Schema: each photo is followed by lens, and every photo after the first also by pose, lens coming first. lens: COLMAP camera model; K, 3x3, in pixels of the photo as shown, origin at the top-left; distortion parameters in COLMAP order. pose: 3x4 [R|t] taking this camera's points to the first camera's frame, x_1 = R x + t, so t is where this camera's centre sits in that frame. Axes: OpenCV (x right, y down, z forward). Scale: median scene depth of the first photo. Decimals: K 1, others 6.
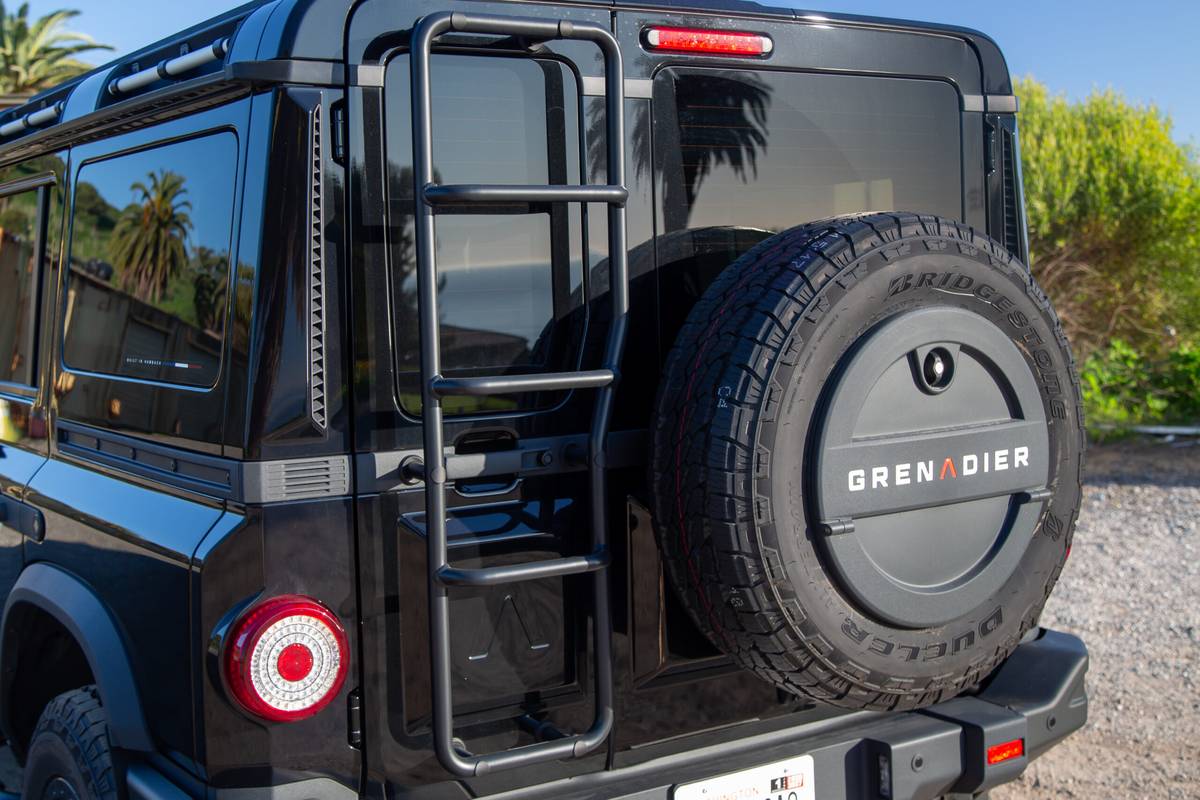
lens RADIAL K [[1583.9, 0, 600.0], [0, 1583.9, 400.0], [0, 0, 1]] dist [0.036186, 0.039182]
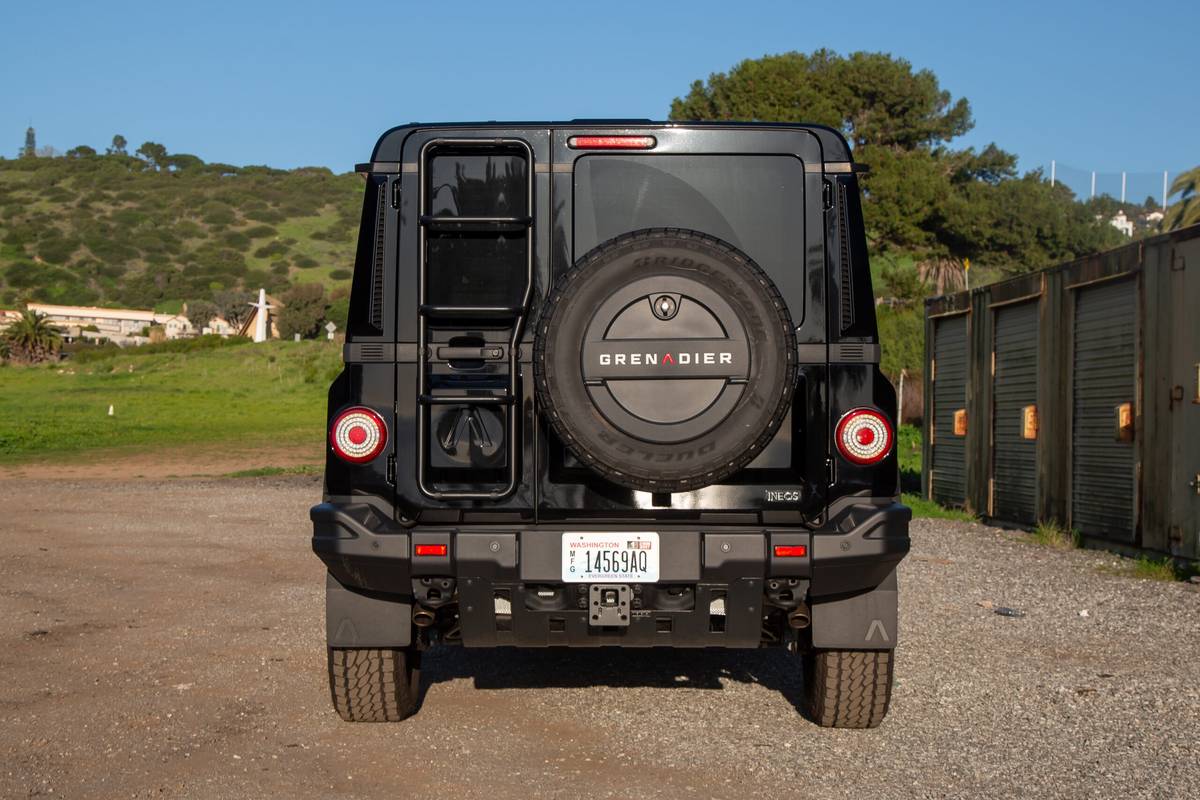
lens RADIAL K [[1992.9, 0, 600.0], [0, 1992.9, 400.0], [0, 0, 1]] dist [-0.005440, 0.062257]
pose [[0.854623, 0.019500, -0.518883, 1.399645], [-0.063244, 0.995764, -0.066746, 0.258403], [0.515384, 0.089859, 0.852235, -1.081945]]
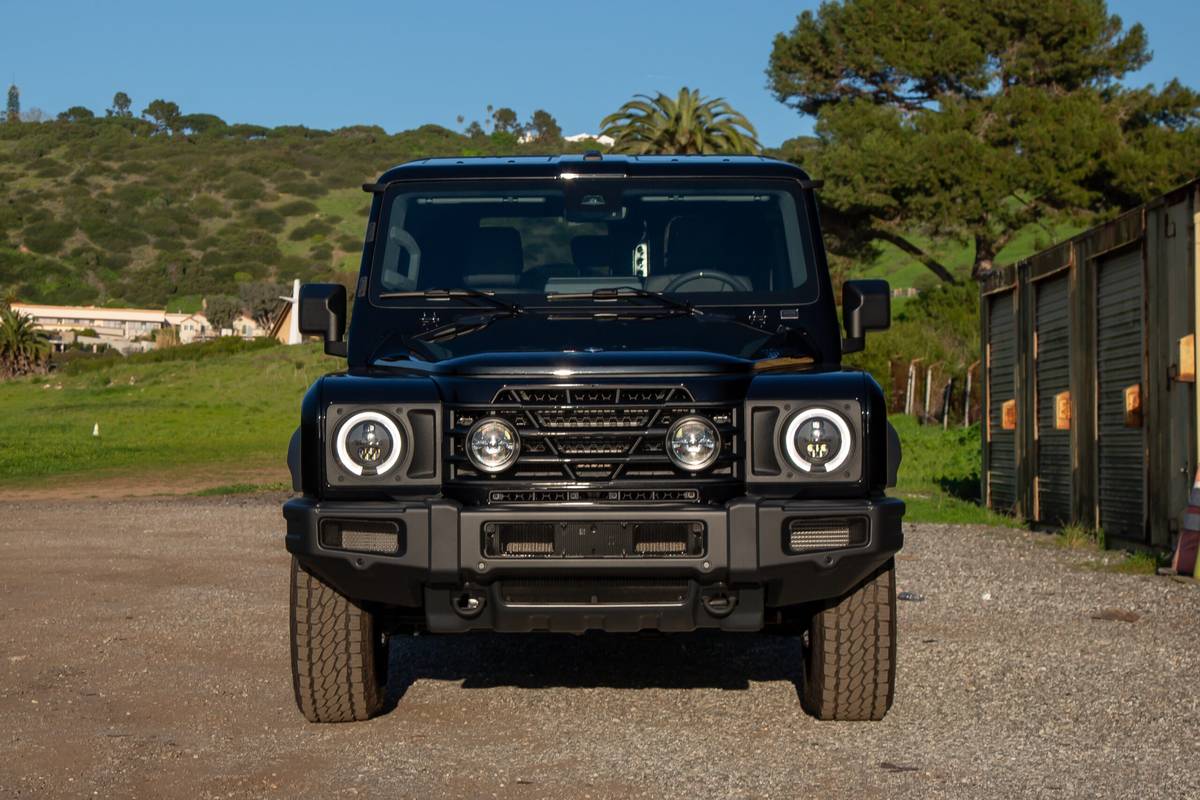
lens RADIAL K [[2531.6, 0, 600.0], [0, 2531.6, 400.0], [0, 0, 1]] dist [-0.029945, 0.005728]
pose [[0.825388, 0.001021, -0.564565, 1.488118], [-0.048204, 0.996474, -0.068671, 0.267106], [0.562504, 0.083895, 0.822527, -1.131990]]
